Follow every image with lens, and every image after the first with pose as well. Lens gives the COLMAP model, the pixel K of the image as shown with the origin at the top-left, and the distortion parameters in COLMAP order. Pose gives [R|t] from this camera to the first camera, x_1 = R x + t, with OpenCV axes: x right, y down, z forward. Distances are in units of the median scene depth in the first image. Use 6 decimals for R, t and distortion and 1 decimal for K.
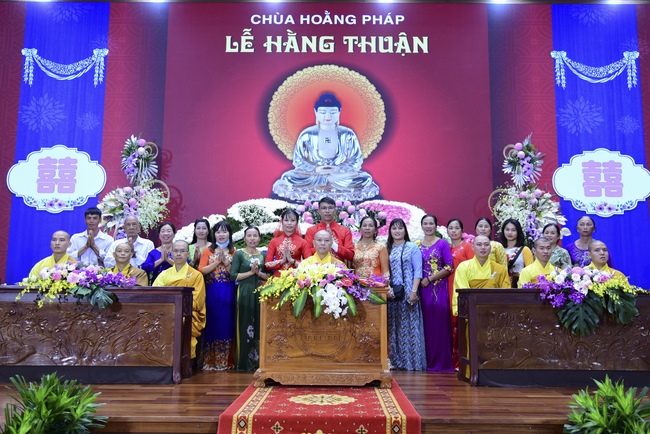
lens RADIAL K [[602.5, 0, 326.0], [0, 602.5, 195.1], [0, 0, 1]] dist [-0.010338, 0.013888]
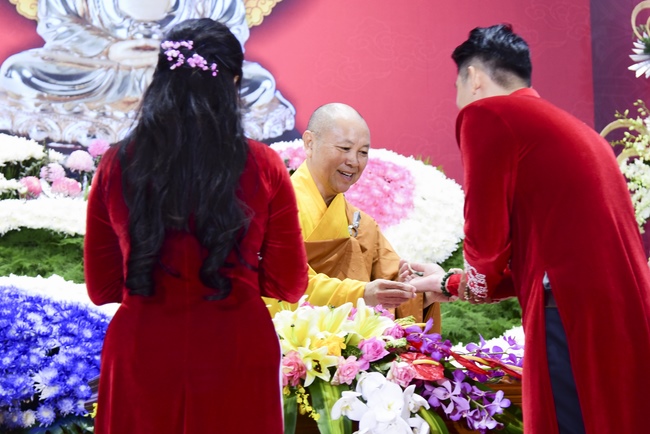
lens RADIAL K [[1467.5, 0, 381.1], [0, 1467.5, 141.1], [0, 0, 1]] dist [0.312630, 0.305992]
pose [[0.963329, 0.019692, 0.267598, -0.092847], [-0.013156, 0.999570, -0.026196, 0.027995], [-0.267999, 0.021715, 0.963174, 0.160486]]
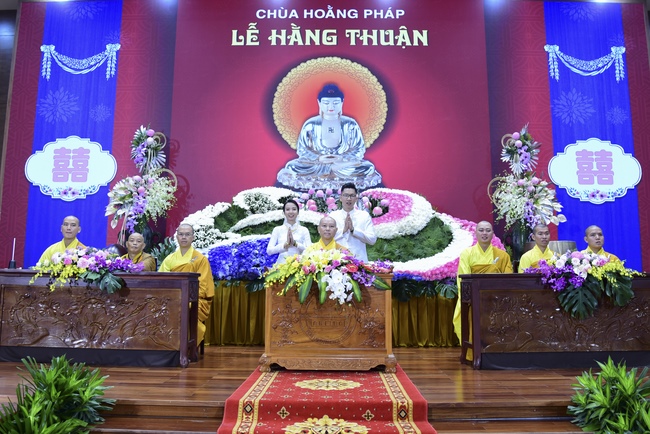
lens RADIAL K [[578.5, 0, 326.1], [0, 578.5, 176.7], [0, 0, 1]] dist [-0.098562, 0.014597]
pose [[0.999994, -0.001882, -0.002871, -0.002578], [0.001836, 0.999871, -0.015940, 0.004040], [0.002900, 0.015935, 0.999869, 0.019684]]
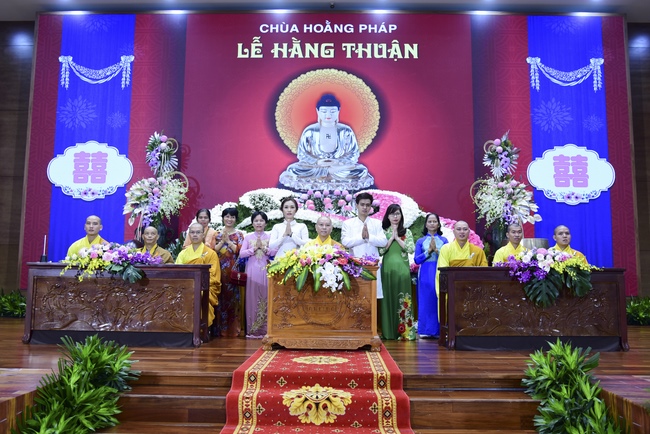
lens RADIAL K [[548.1, 0, 325.2], [0, 548.1, 200.5], [0, 0, 1]] dist [-0.049580, -0.000306]
pose [[0.999976, 0.001257, -0.006855, 0.004427], [-0.001053, 0.999558, 0.029709, -0.001548], [0.006889, -0.029701, 0.999535, -0.025444]]
